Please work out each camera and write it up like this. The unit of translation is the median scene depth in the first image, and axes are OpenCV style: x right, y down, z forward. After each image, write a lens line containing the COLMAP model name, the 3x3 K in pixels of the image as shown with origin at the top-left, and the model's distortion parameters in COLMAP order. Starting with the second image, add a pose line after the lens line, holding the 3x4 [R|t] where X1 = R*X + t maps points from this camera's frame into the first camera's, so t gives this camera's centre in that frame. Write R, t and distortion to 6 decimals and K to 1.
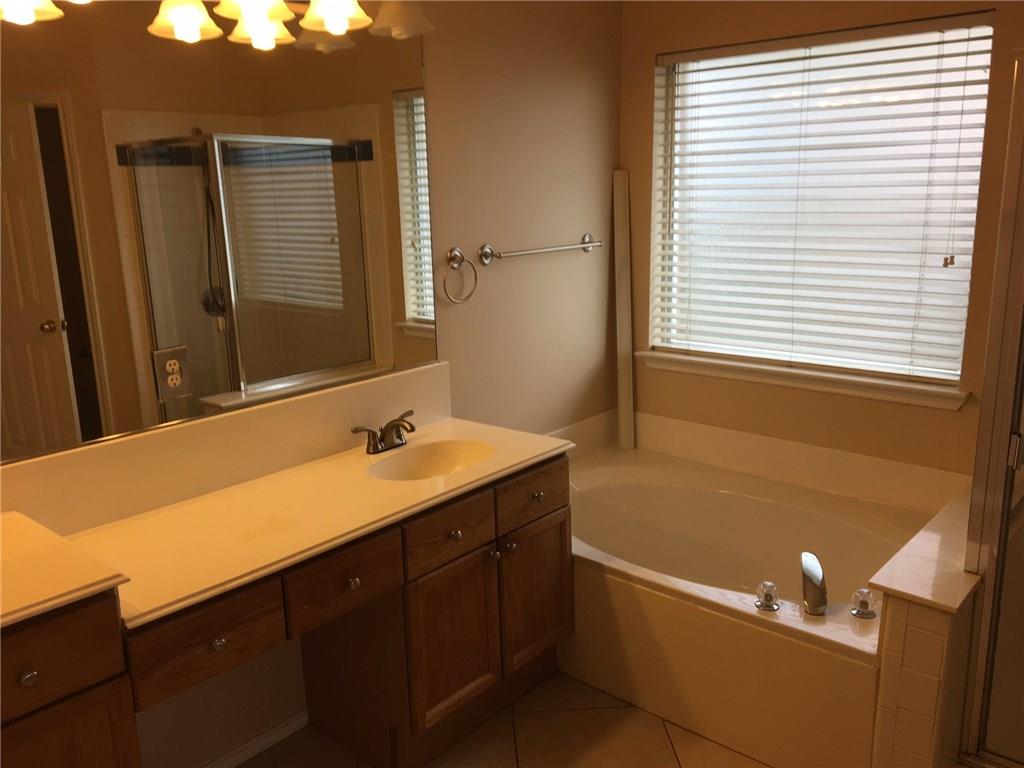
lens RADIAL K [[870.5, 0, 512.0], [0, 870.5, 382.0], [0, 0, 1]] dist [0.087070, -0.144772]
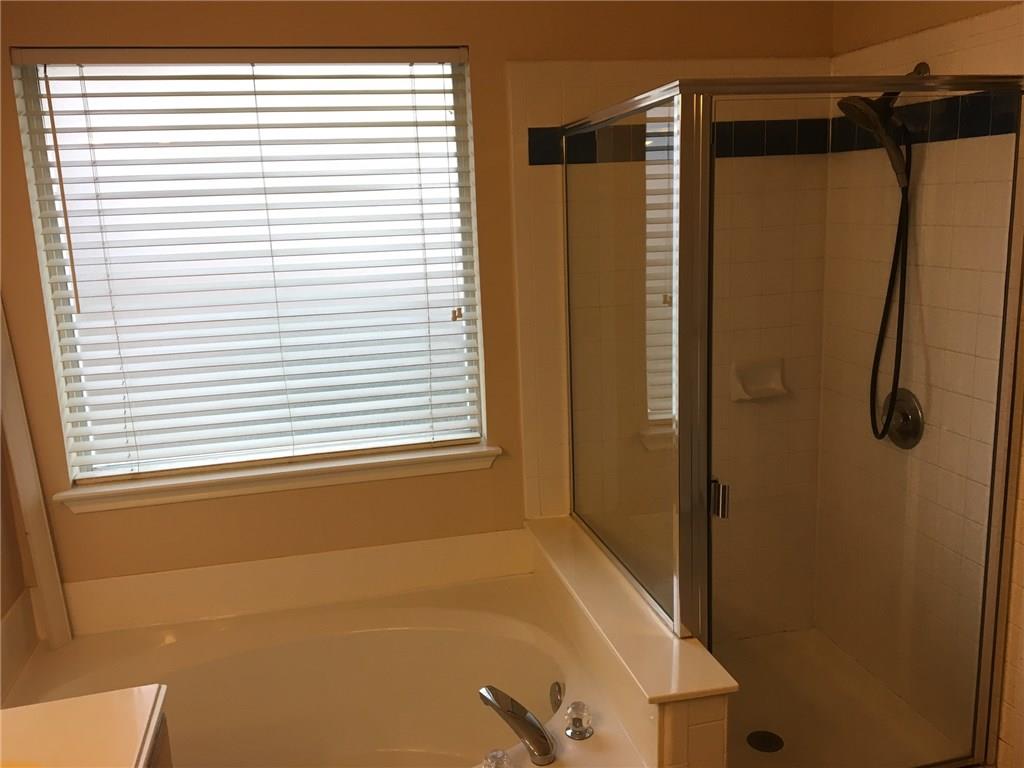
lens RADIAL K [[870.5, 0, 512.0], [0, 870.5, 382.0], [0, 0, 1]] dist [0.087070, -0.144772]
pose [[0.578996, -0.158378, 0.799800, -0.210797], [0.206841, 0.977393, 0.043808, -0.092758], [-0.788657, 0.140067, 0.598666, 0.403379]]
